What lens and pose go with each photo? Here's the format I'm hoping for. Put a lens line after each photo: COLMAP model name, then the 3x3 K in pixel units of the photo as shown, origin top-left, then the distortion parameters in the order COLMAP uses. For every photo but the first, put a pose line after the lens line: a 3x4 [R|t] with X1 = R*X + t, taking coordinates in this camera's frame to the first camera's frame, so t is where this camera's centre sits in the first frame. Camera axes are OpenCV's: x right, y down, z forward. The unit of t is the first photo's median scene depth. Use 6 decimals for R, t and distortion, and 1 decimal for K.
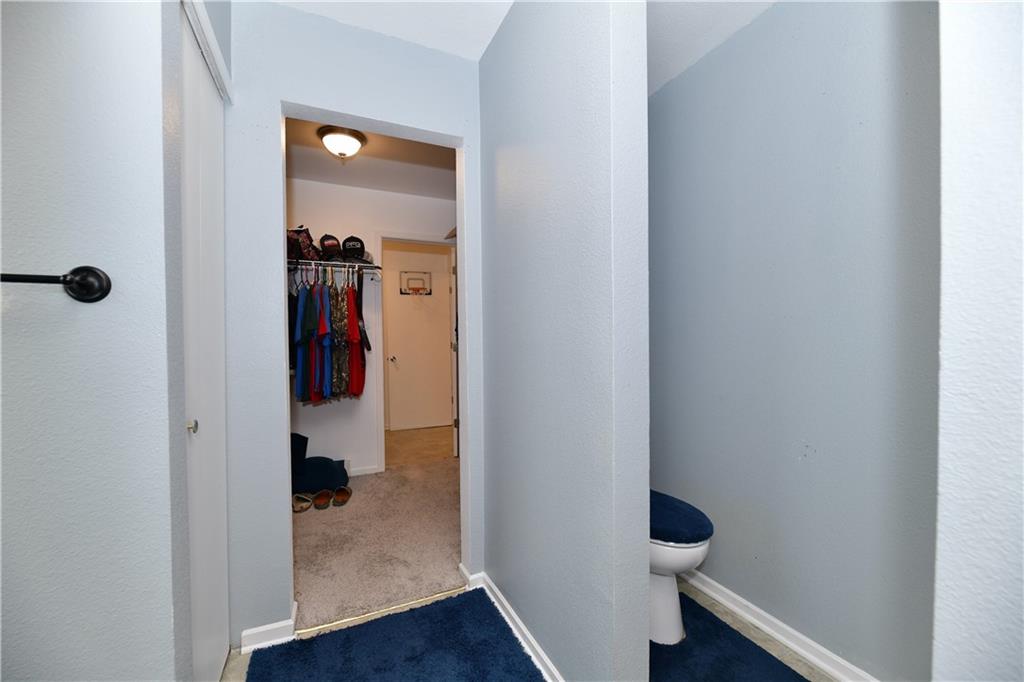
lens RADIAL K [[417.9, 0, 511.9], [0, 417.9, 343.9], [0, 0, 1]] dist [0.000509, -0.000089]
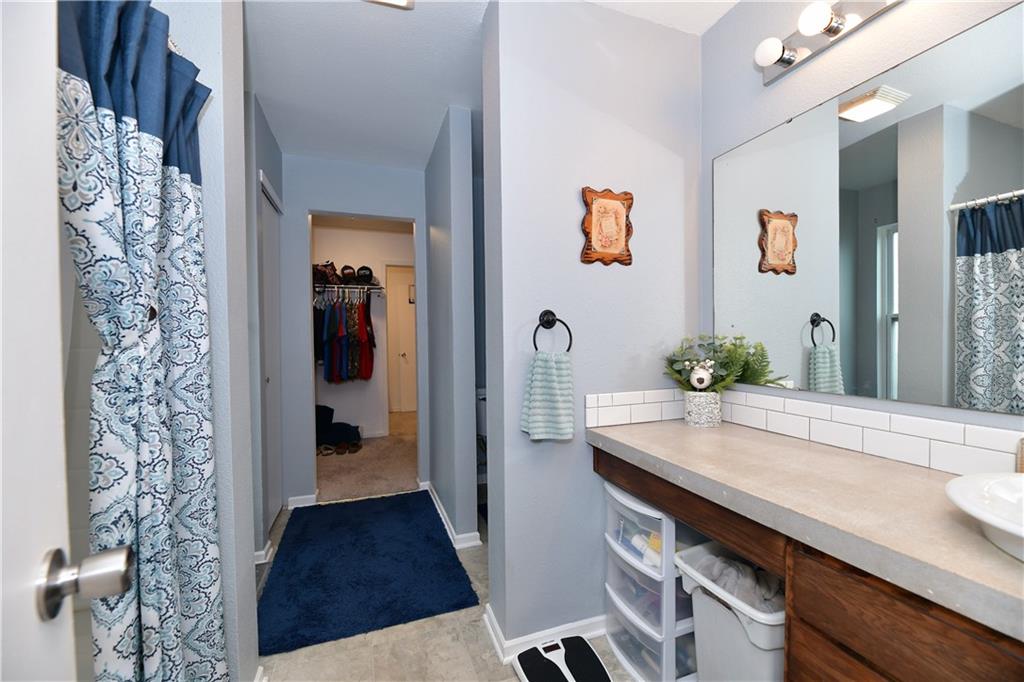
lens RADIAL K [[415.1, 0, 512.0], [0, 415.1, 341.0], [0, 0, 1]] dist [0.000974, 0.000033]
pose [[0.996508, -0.004028, -0.083397, 0.267306], [0.003653, 0.999983, -0.004651, 0.003014], [0.083414, 0.004331, 0.996506, -0.404695]]
